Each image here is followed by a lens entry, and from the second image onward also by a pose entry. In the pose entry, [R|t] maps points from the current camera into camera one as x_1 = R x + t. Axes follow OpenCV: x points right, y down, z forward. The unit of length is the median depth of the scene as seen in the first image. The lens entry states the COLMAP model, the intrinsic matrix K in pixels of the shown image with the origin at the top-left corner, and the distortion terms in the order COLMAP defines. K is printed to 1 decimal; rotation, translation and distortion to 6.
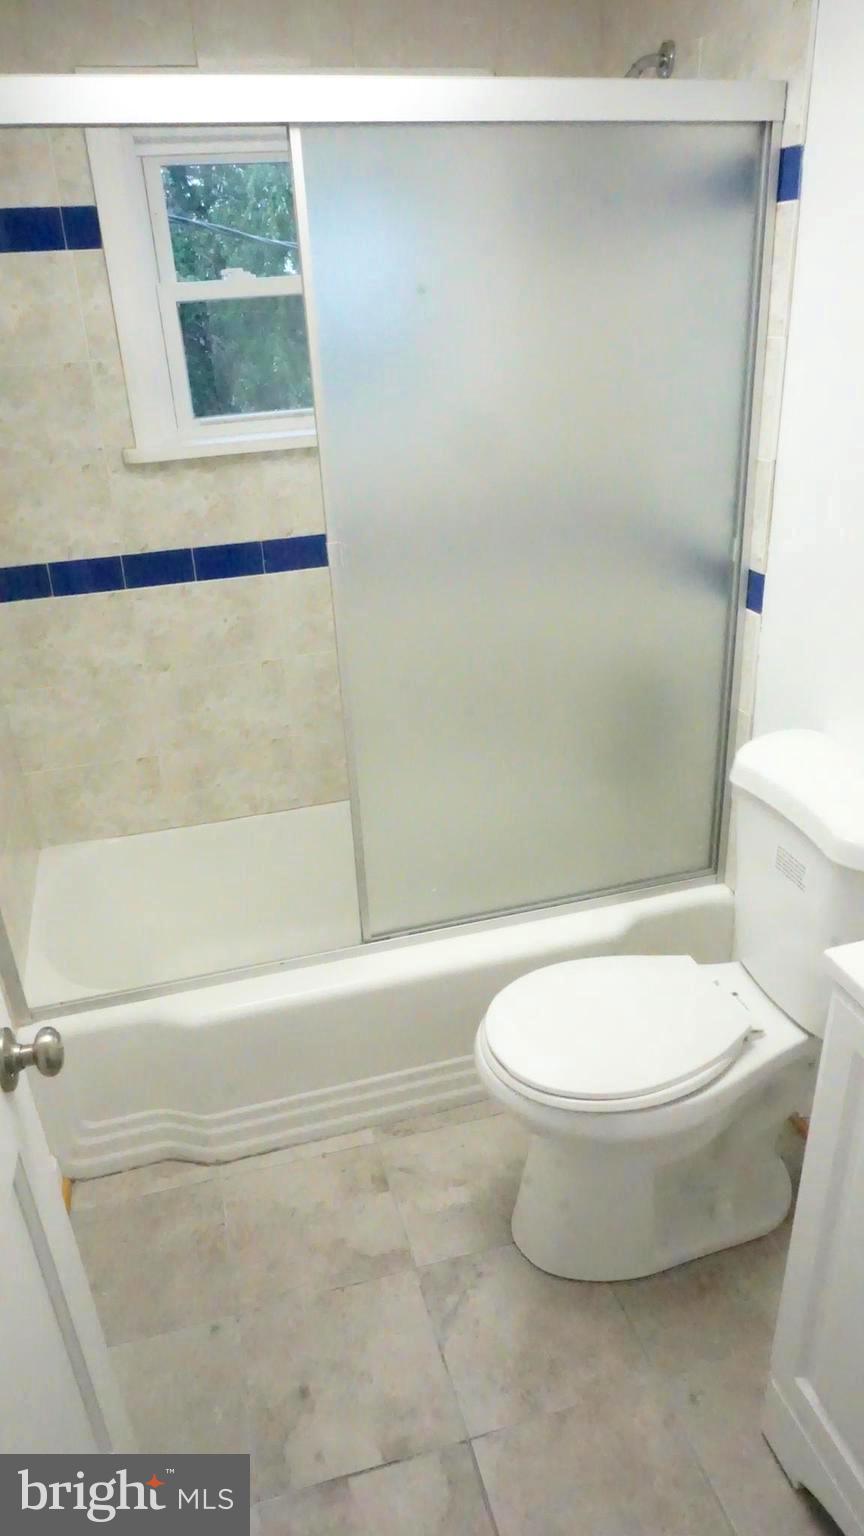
lens RADIAL K [[1026.8, 0, 432.0], [0, 1026.8, 768.0], [0, 0, 1]] dist [-0.052845, 0.045944]
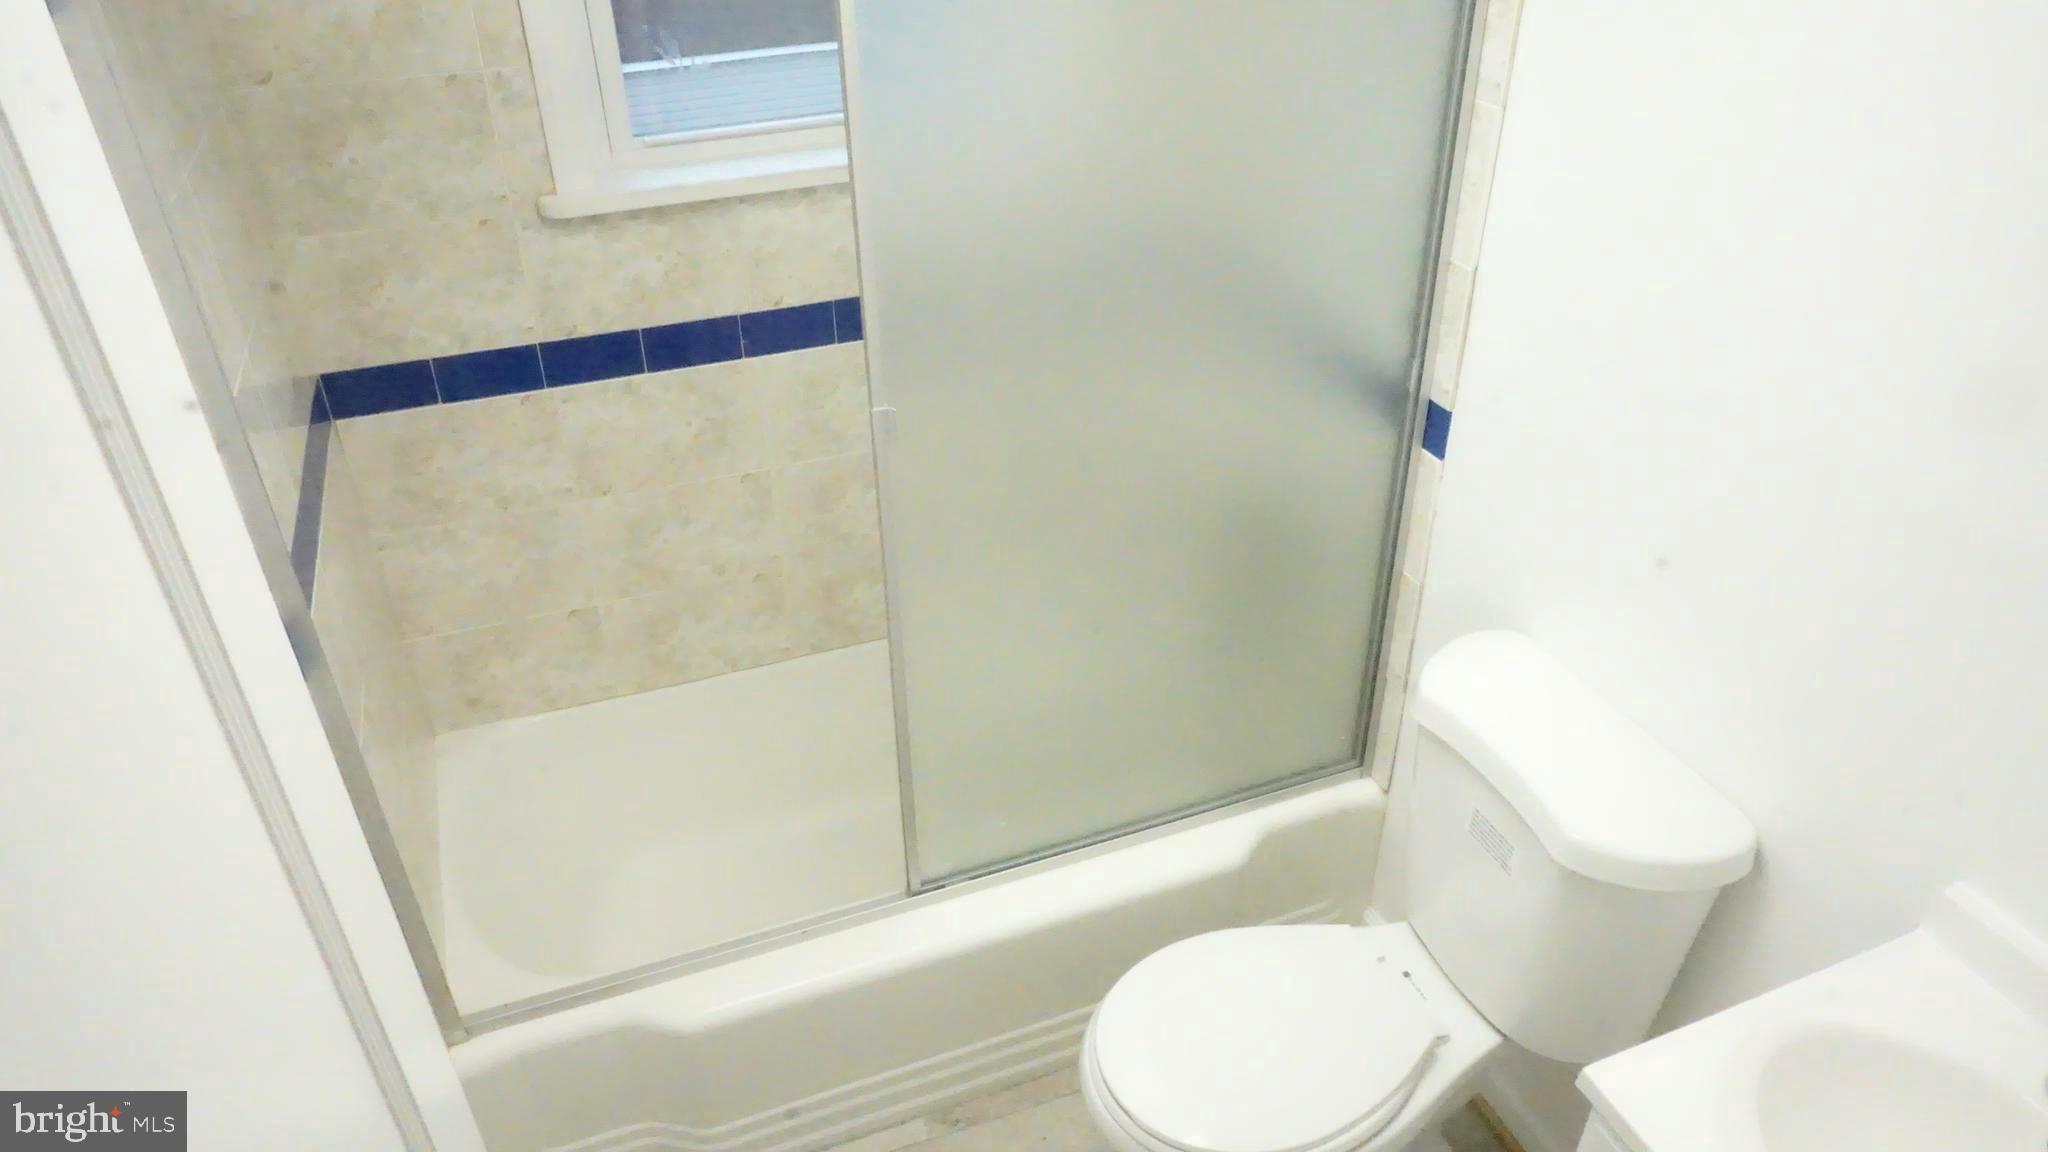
lens RADIAL K [[1369.0, 0, 1024.0], [0, 1369.0, 576.0], [0, 0, 1]] dist [-0.052845, 0.045944]
pose [[0.995263, -0.021328, 0.094854, -0.067625], [0.009566, 0.992389, 0.122767, -0.165774], [-0.096750, -0.121278, 0.987892, 0.031907]]
